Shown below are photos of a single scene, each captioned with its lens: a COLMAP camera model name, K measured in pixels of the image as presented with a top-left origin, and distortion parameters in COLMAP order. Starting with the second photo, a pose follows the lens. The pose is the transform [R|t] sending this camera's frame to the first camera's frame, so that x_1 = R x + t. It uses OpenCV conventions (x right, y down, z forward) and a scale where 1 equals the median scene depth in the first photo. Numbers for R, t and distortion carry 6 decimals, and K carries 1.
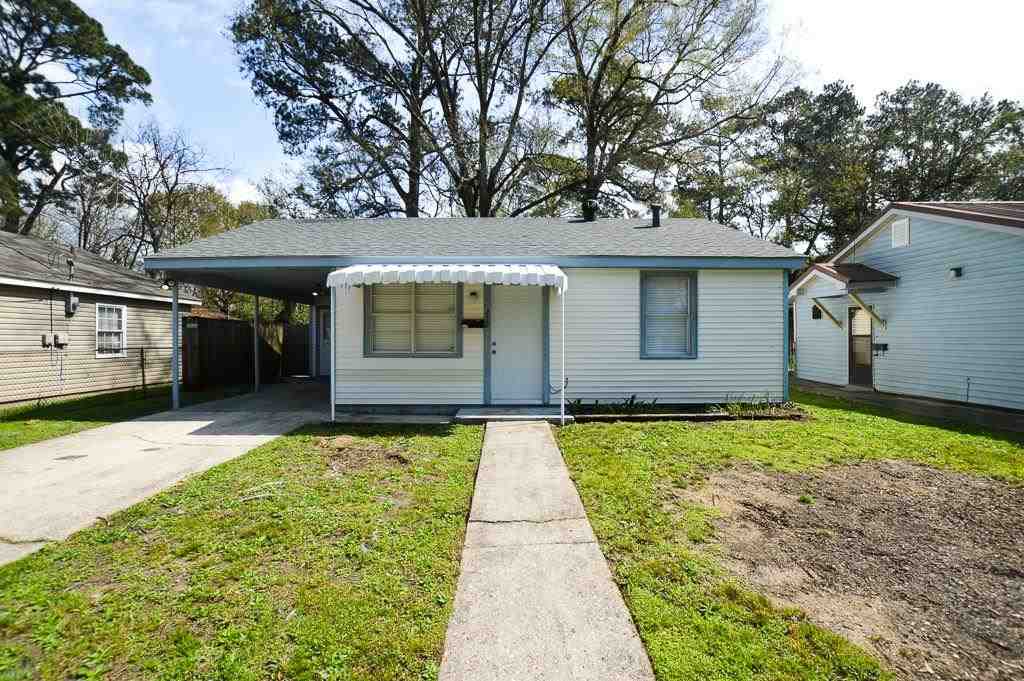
lens RADIAL K [[457.9, 0, 510.4], [0, 457.9, 339.6], [0, 0, 1]] dist [-0.028419, 0.000611]
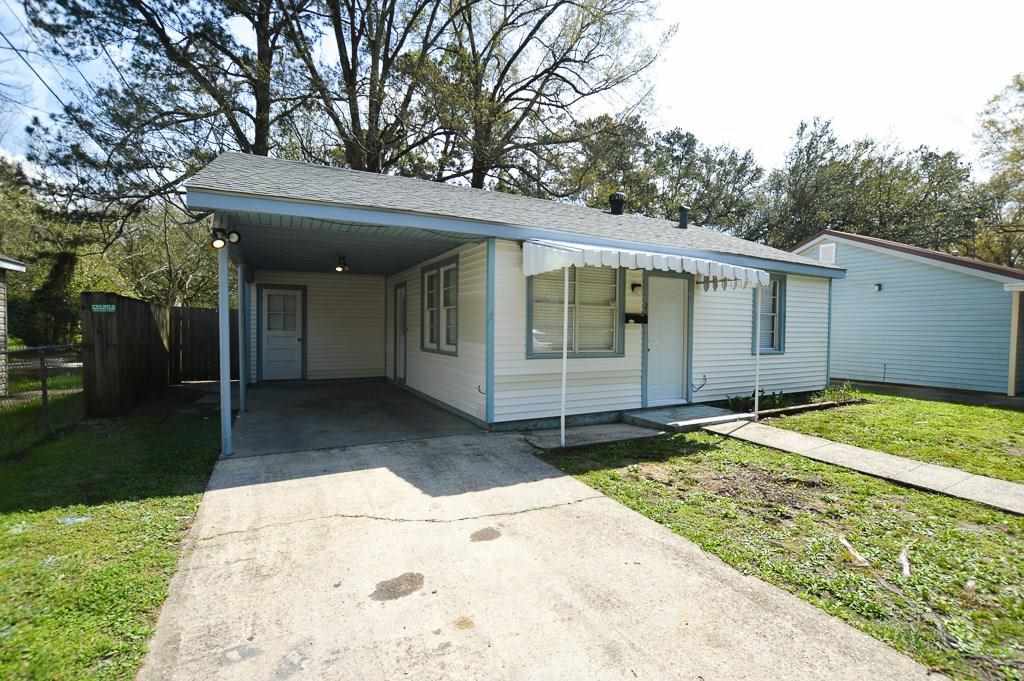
lens RADIAL K [[457.9, 0, 510.4], [0, 457.9, 339.6], [0, 0, 1]] dist [-0.028419, 0.000611]
pose [[0.892982, -0.000815, 0.450092, -0.686407], [-0.009400, 0.999746, 0.020460, -0.009092], [-0.449995, -0.022501, 0.892748, 0.316223]]
